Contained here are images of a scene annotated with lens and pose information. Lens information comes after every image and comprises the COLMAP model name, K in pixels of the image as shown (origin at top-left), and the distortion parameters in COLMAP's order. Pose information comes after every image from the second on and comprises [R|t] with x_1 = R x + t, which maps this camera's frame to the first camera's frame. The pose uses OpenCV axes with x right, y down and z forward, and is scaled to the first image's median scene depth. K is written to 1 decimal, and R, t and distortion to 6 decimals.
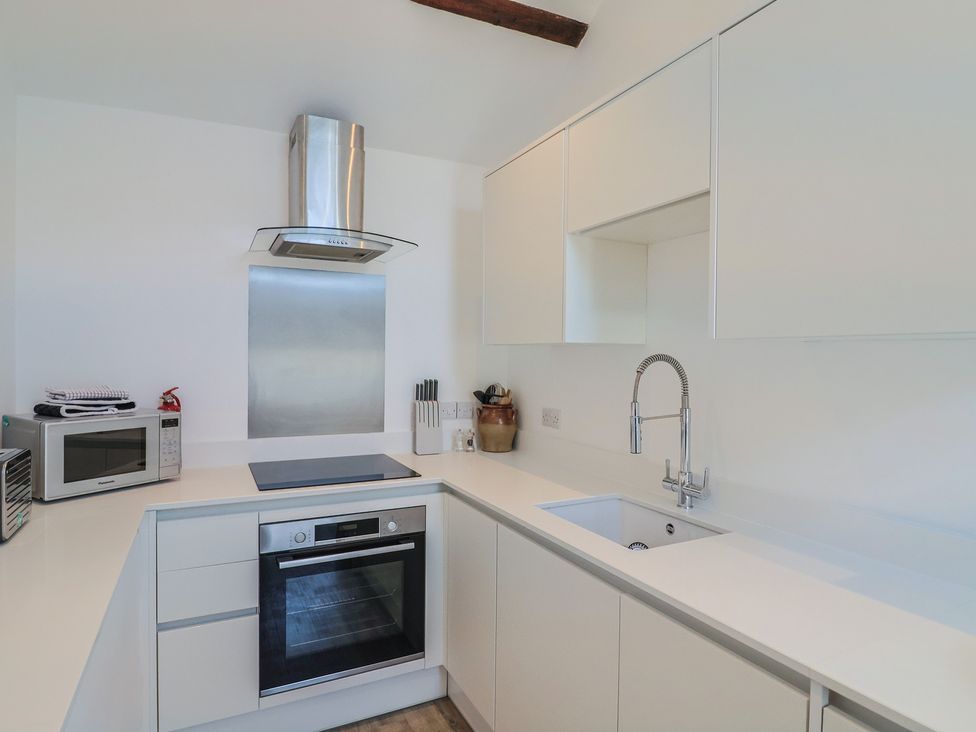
lens RADIAL K [[571.1, 0, 488.0], [0, 571.1, 366.0], [0, 0, 1]] dist [-0.003989, -0.003816]
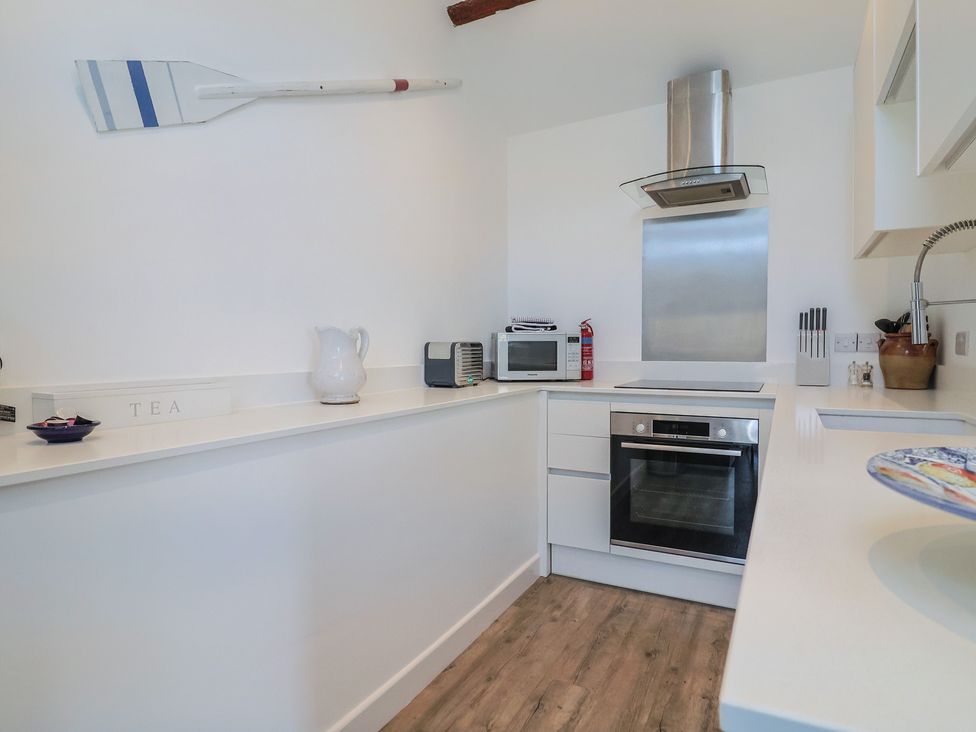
lens RADIAL K [[571.1, 0, 488.0], [0, 571.1, 366.0], [0, 0, 1]] dist [-0.003989, -0.003816]
pose [[0.574337, 0.014649, -0.818488, 0.407198], [-0.004346, 0.999880, 0.014847, 0.122712], [0.818607, -0.004970, 0.574332, 0.011295]]
